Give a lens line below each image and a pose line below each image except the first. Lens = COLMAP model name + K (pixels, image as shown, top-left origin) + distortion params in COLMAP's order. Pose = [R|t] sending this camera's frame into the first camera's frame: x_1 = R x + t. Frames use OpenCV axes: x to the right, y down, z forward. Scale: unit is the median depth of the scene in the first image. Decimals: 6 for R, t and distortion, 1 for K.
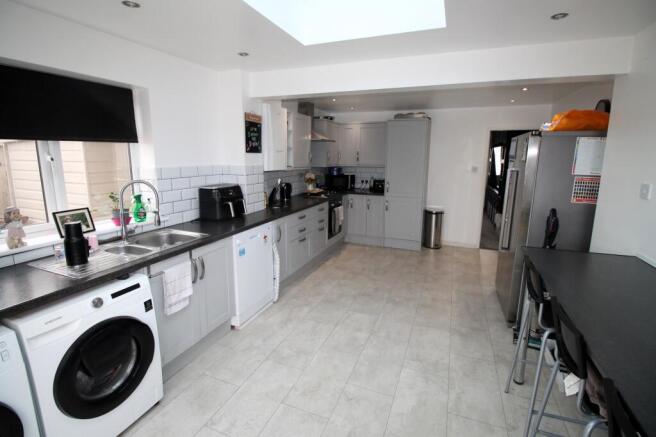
lens RADIAL K [[308.2, 0, 327.5], [0, 308.2, 209.4], [0, 0, 1]] dist [-0.001269, -0.014200]
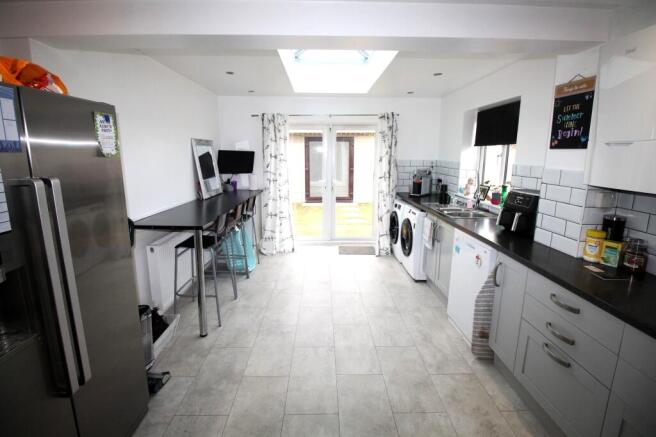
lens RADIAL K [[308.2, 0, 327.5], [0, 308.2, 209.4], [0, 0, 1]] dist [-0.001269, -0.014200]
pose [[-0.918619, 0.057167, -0.390987, 0.434100], [-0.081261, 0.941000, 0.328506, -0.244424], [0.386698, 0.333543, -0.859775, 1.450915]]
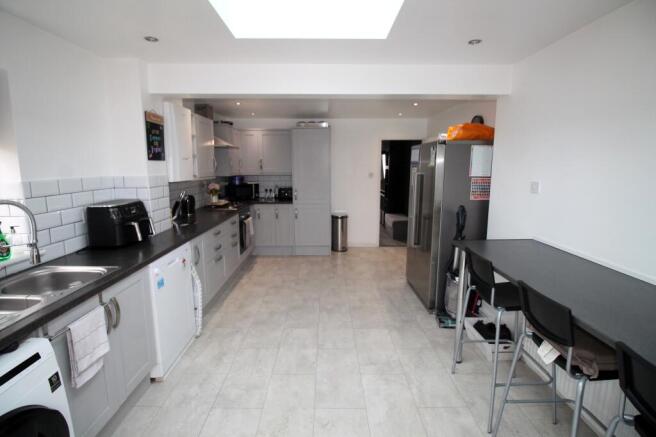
lens RADIAL K [[308.2, 0, 327.5], [0, 308.2, 209.4], [0, 0, 1]] dist [-0.001269, -0.014200]
pose [[0.924040, -0.064659, 0.376789, -0.144911], [0.074932, 0.997108, -0.012655, -0.009098], [-0.374881, 0.039928, 0.926213, 0.078055]]
